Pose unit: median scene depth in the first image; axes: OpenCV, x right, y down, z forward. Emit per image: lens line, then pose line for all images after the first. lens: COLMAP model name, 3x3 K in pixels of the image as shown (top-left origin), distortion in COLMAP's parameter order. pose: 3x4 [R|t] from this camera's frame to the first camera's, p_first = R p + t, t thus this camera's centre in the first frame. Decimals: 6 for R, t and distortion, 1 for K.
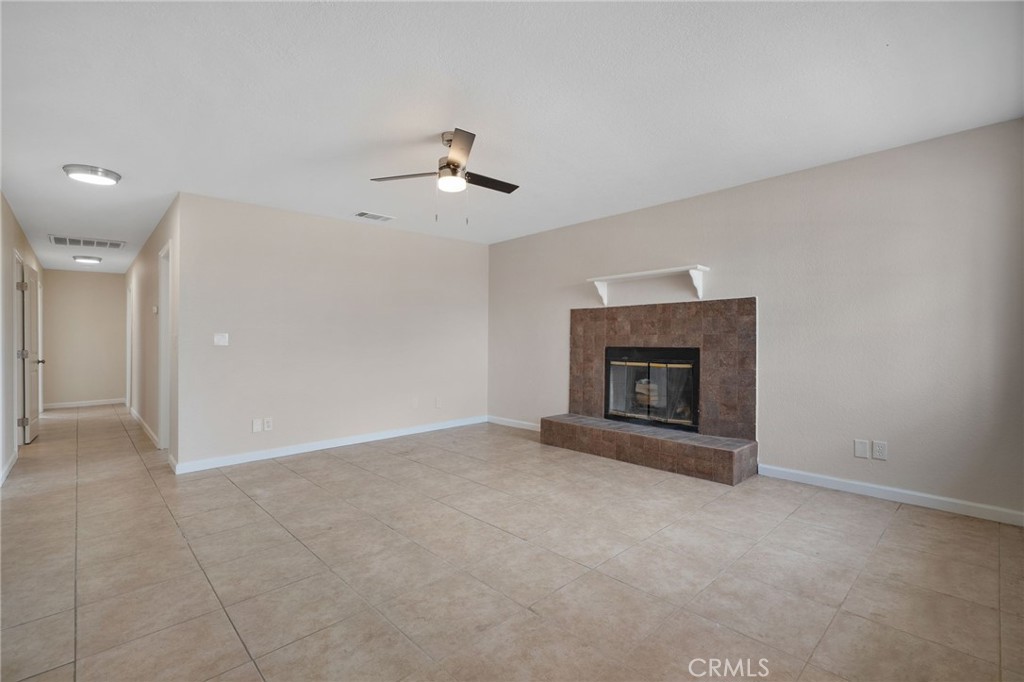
lens RADIAL K [[441.8, 0, 516.0], [0, 441.8, 343.7], [0, 0, 1]] dist [0.001146, 0.000586]
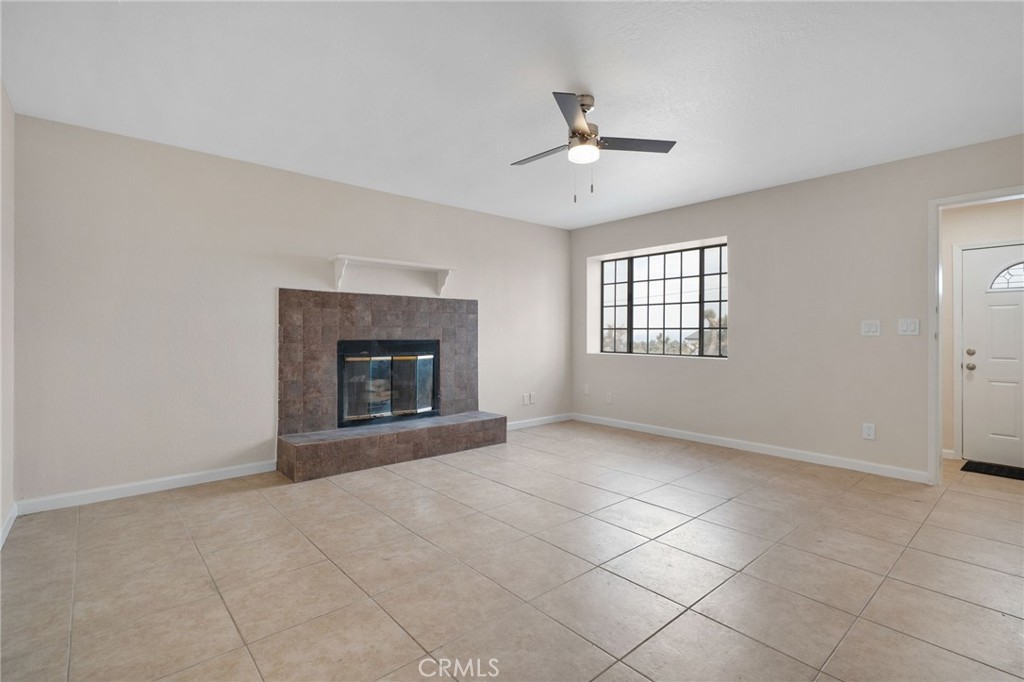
lens RADIAL K [[474.4, 0, 507.8], [0, 474.4, 335.9], [0, 0, 1]] dist [0.004338, 0.000407]
pose [[0.070198, 0.003255, 0.997528, -0.699602], [0.007234, 0.999967, -0.003772, 0.004758], [-0.997507, 0.007480, 0.070172, 0.669852]]
